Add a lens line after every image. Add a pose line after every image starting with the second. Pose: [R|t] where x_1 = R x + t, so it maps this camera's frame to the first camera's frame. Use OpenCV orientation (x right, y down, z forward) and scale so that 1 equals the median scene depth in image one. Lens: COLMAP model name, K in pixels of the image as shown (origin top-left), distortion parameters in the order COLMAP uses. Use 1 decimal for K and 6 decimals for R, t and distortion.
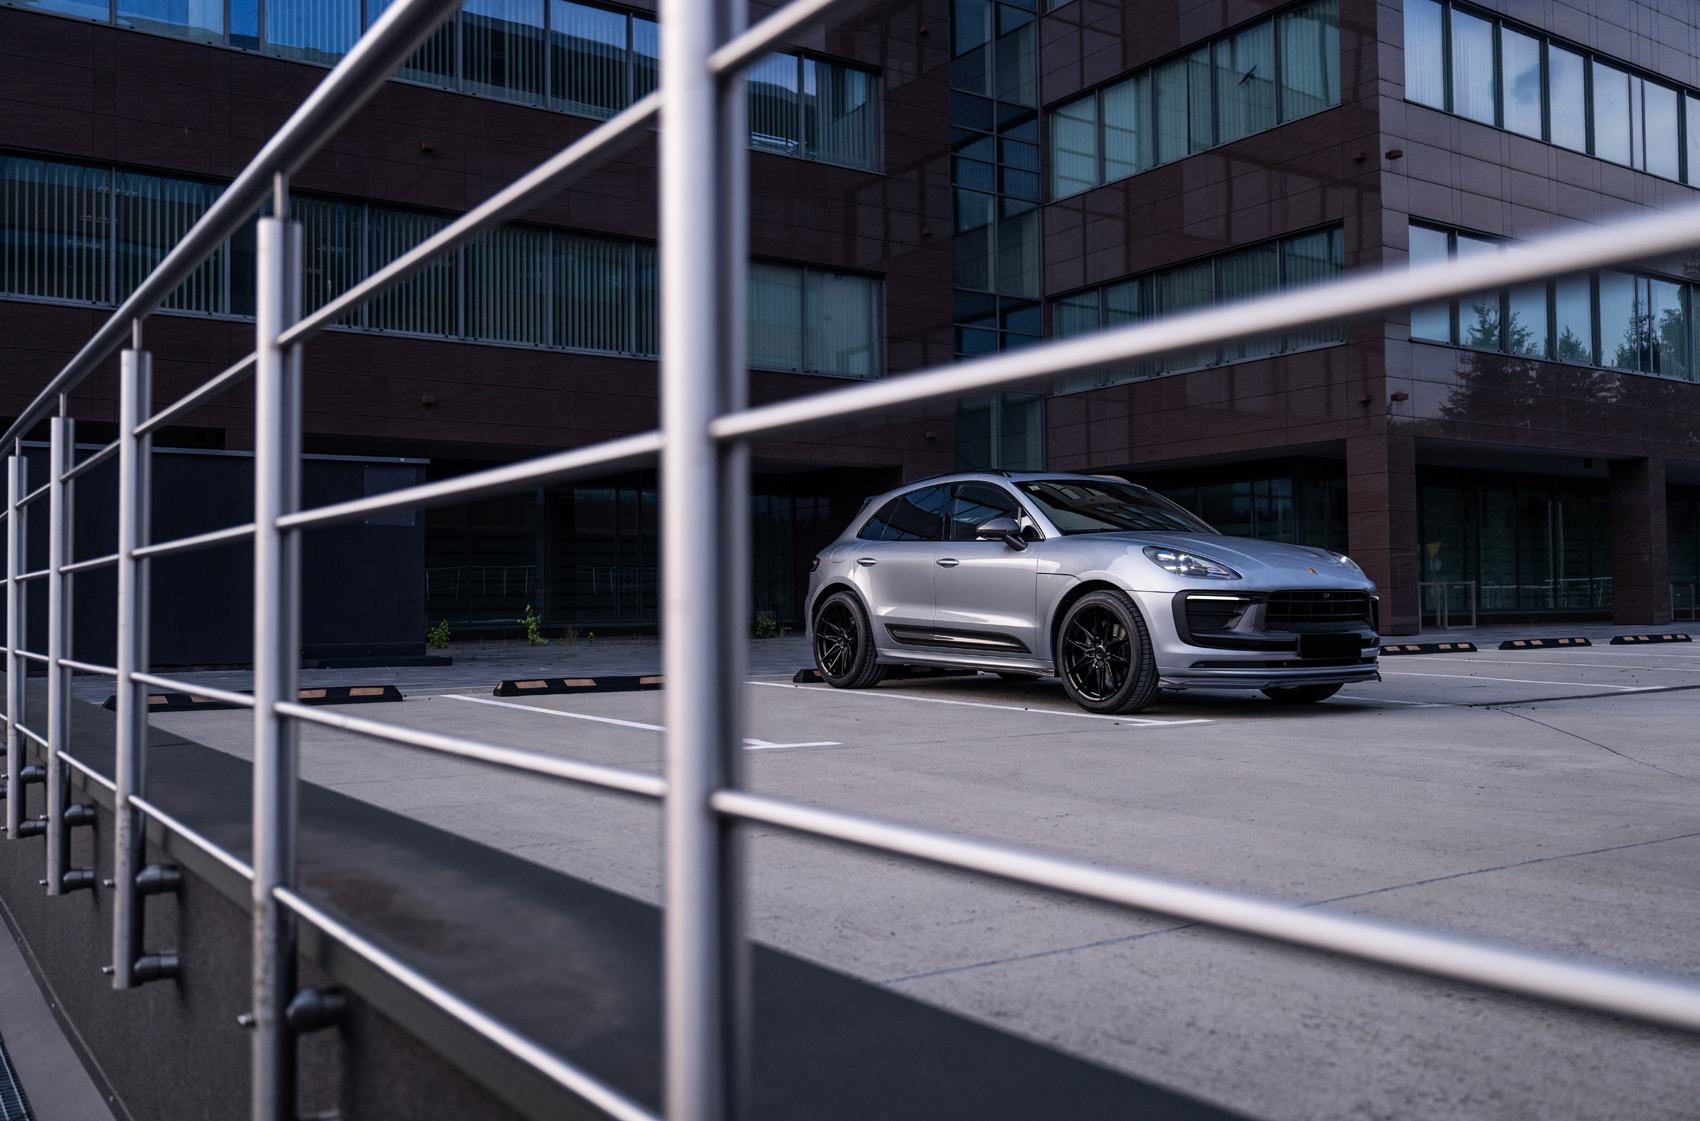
lens RADIAL K [[1470.2, 0, 850.0], [0, 1470.2, 560.5], [0, 0, 1]] dist [0.042012, -0.096660]
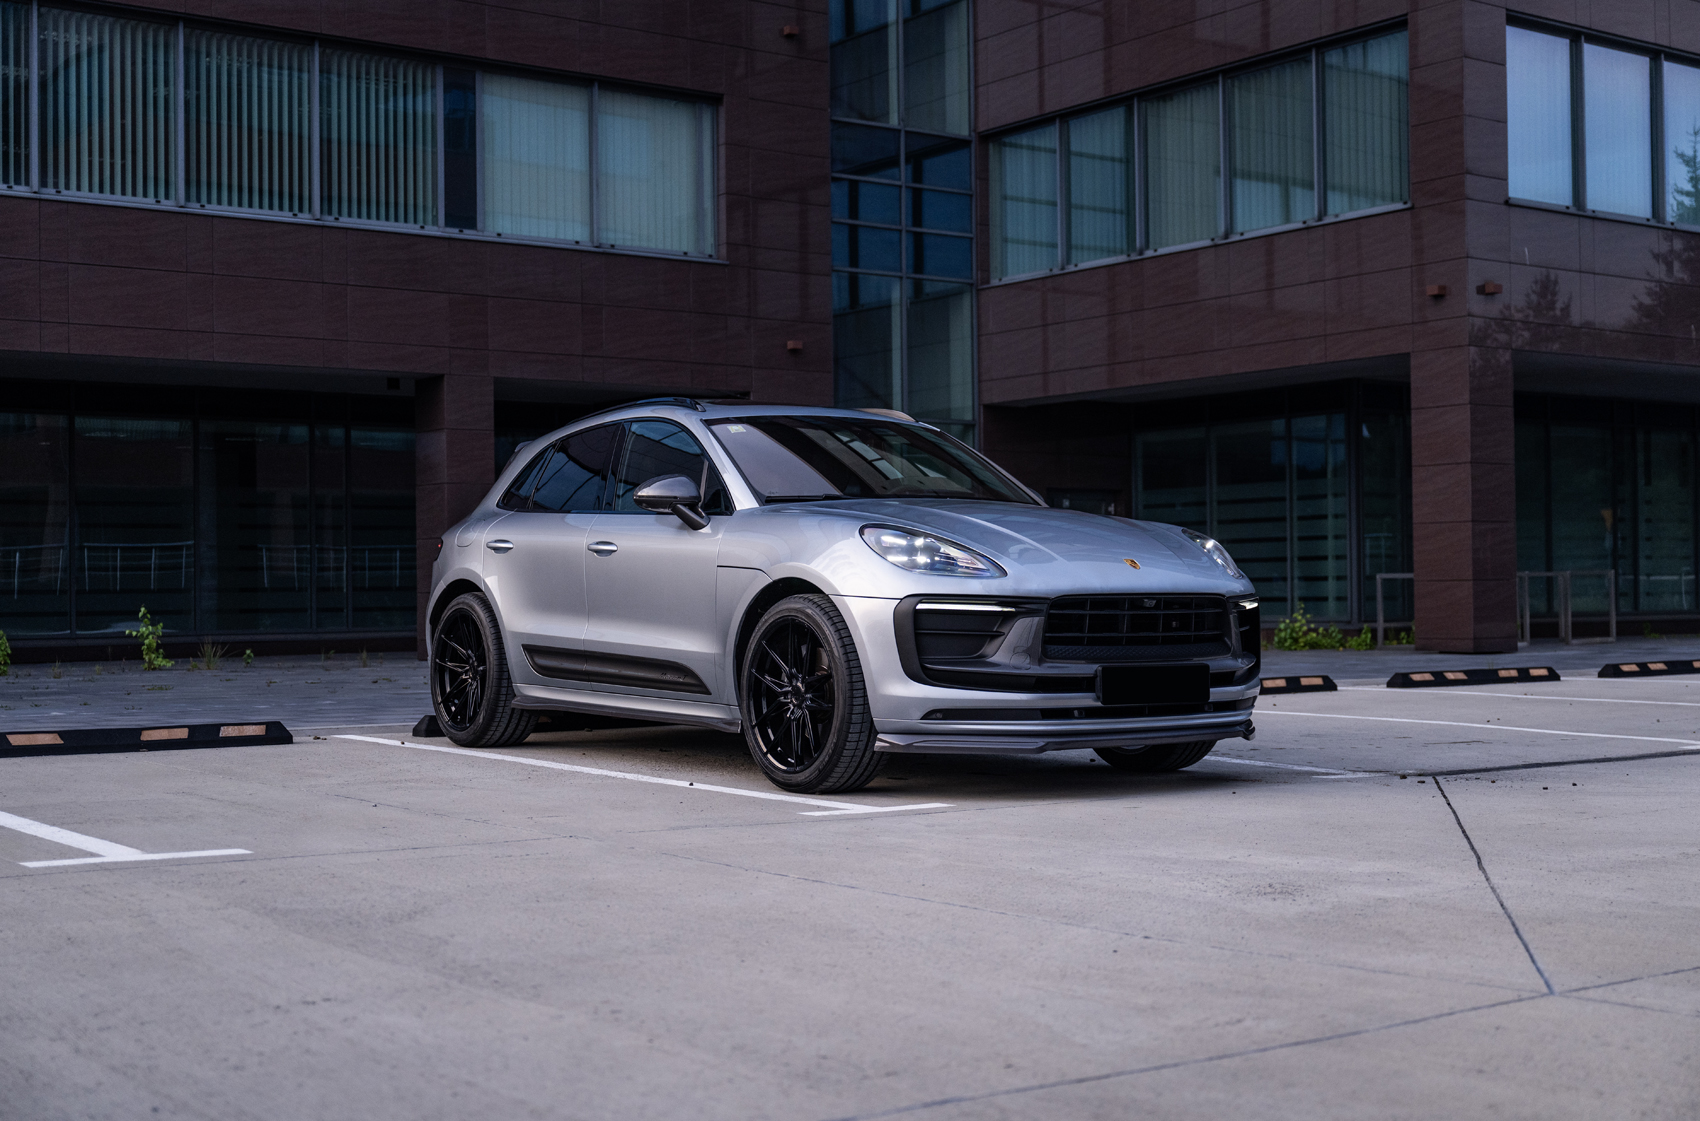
lens RADIAL K [[2210.1, 0, 850.0], [0, 2210.1, 560.5], [0, 0, 1]] dist [0.033656, -0.047093]
pose [[0.999595, 0.000549, 0.028435, 0.060674], [-0.000892, 0.999927, 0.012041, -0.001953], [-0.028427, -0.012062, 0.999523, 0.024080]]
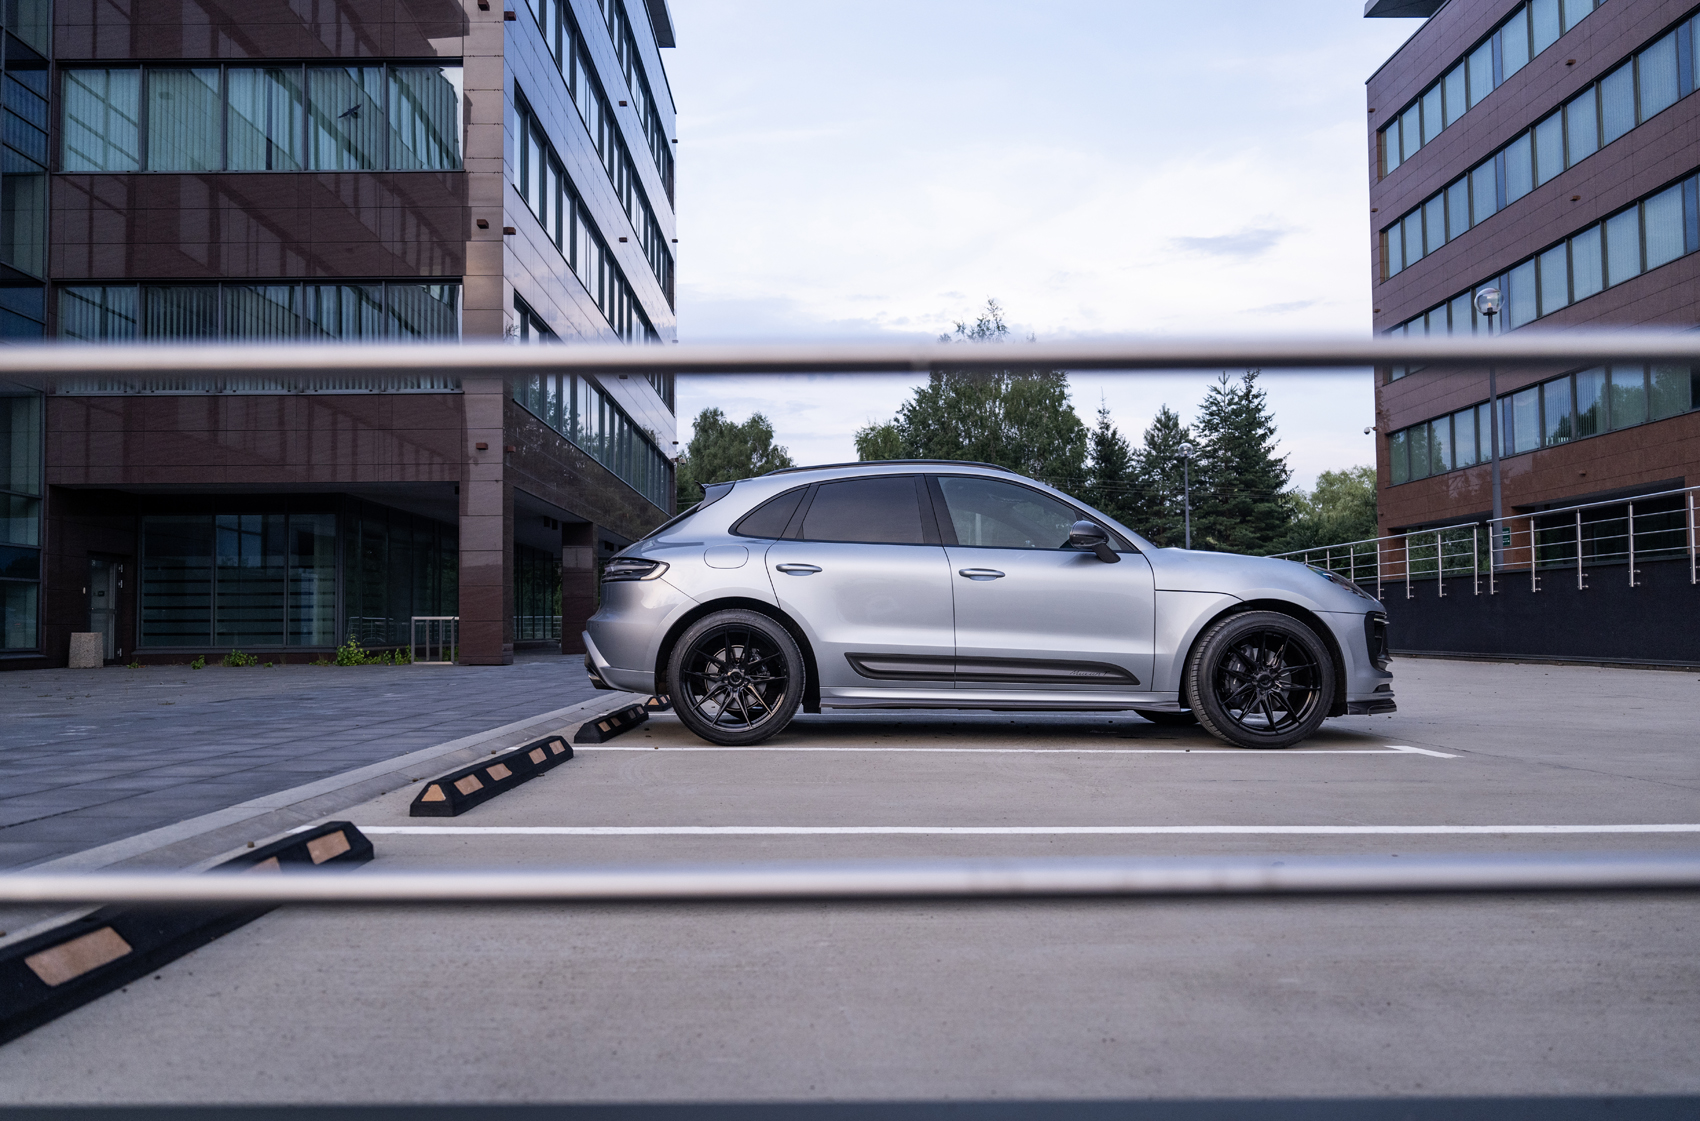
lens RADIAL K [[1168.1, 0, 843.8], [0, 1168.1, 586.3], [0, 0, 1]] dist [-0.001116, 0.000561]
pose [[0.563223, 0.036842, 0.825483, -0.205095], [-0.023445, 0.999316, -0.028603, 0.011466], [-0.825972, -0.003244, 0.563701, 0.294319]]
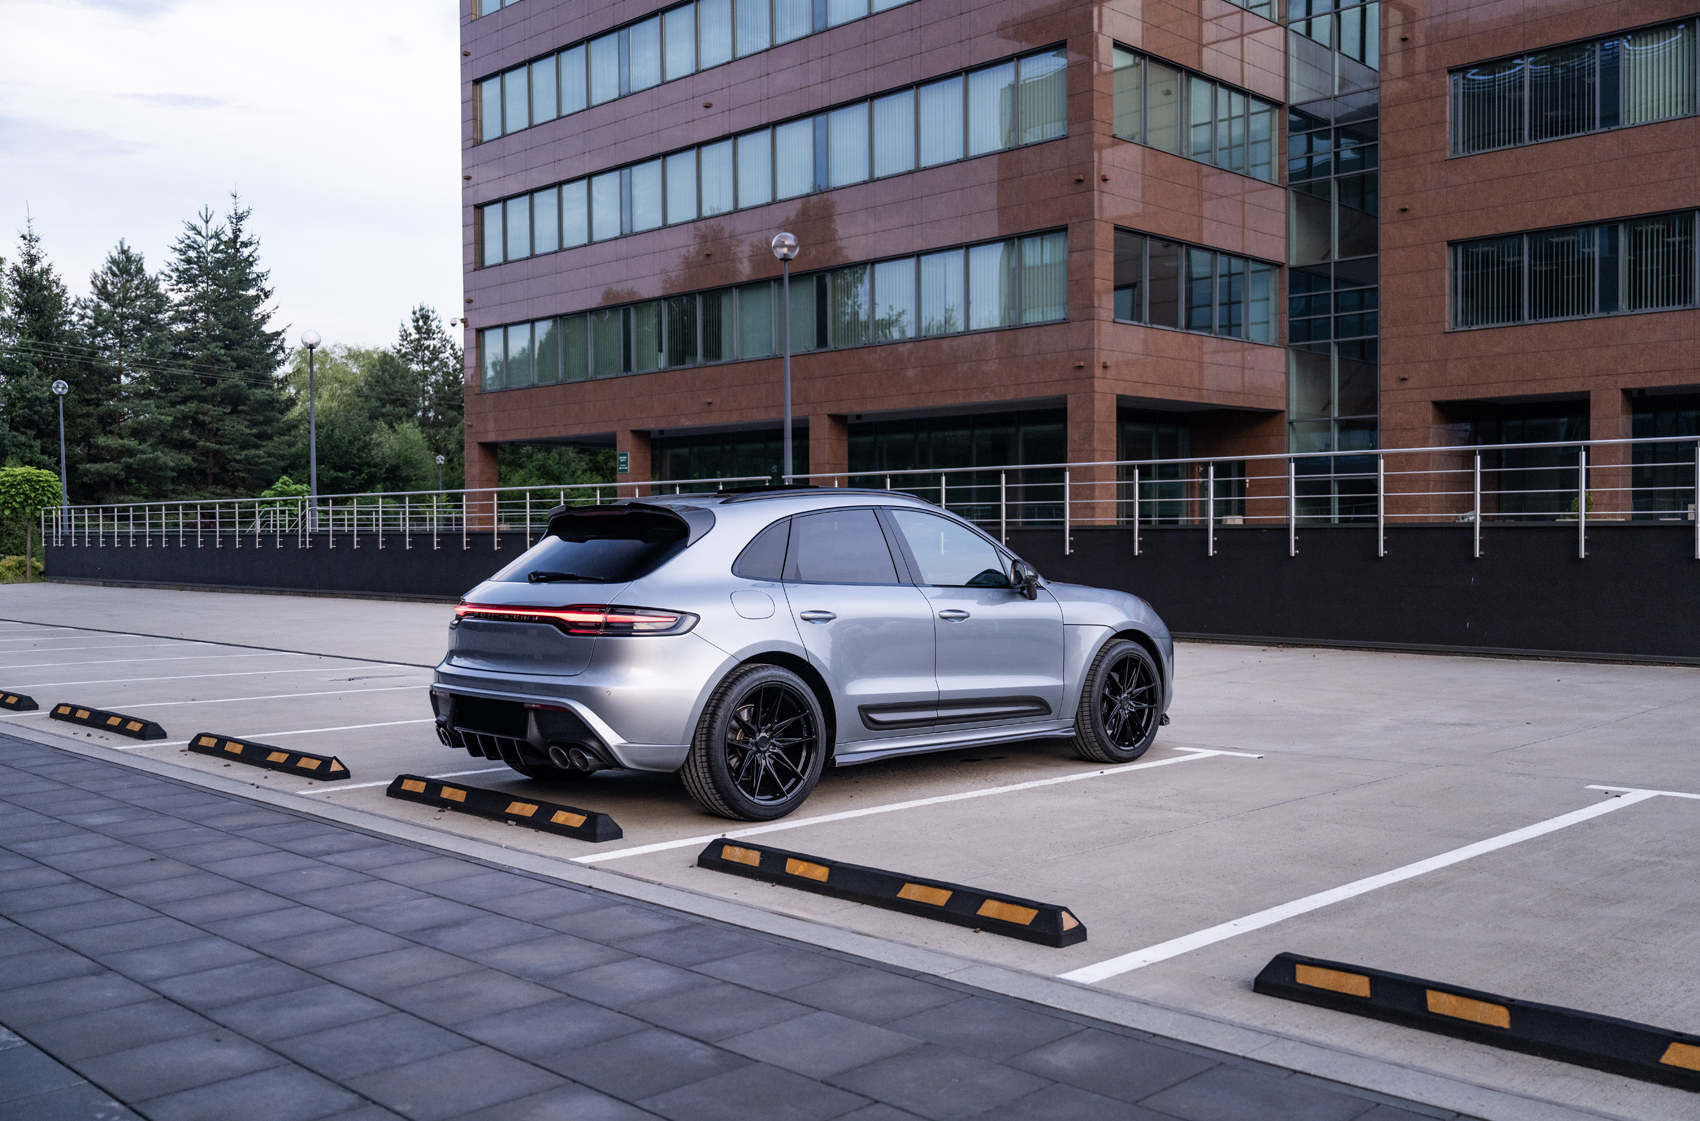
lens RADIAL K [[1543.4, 0, 850.0], [0, 1543.4, 560.5], [0, 0, 1]] dist [0.006099, 0.012227]
pose [[-0.175421, -0.005638, 0.984477, -0.306250], [-0.022857, 0.999737, 0.001652, -0.011827], [-0.984228, -0.022213, -0.175504, 0.500361]]
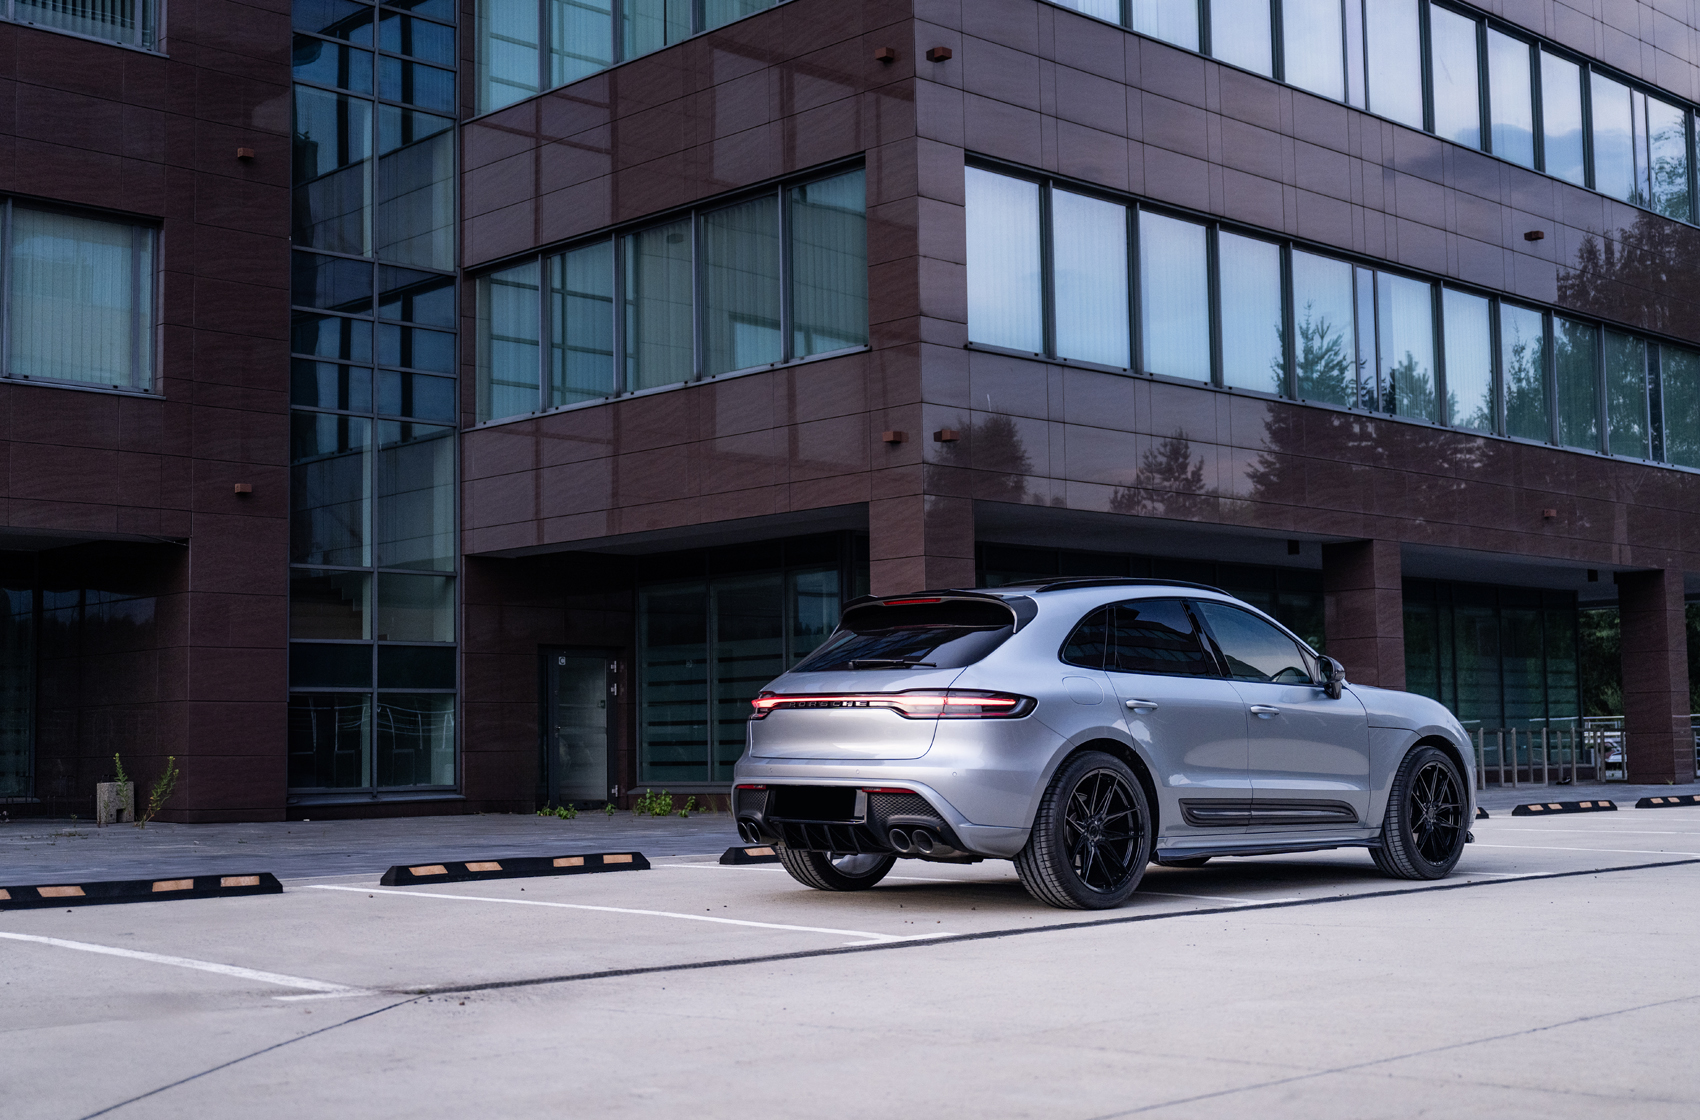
lens RADIAL K [[2199.0, 0, 854.6], [0, 2199.0, 582.1], [0, 0, 1]] dist [-0.008956, -0.042400]
pose [[0.984197, 0.007559, 0.176917, 0.166963], [0.001487, 0.998700, -0.050944, -0.001267], [-0.177072, 0.050403, 0.982906, 0.092762]]
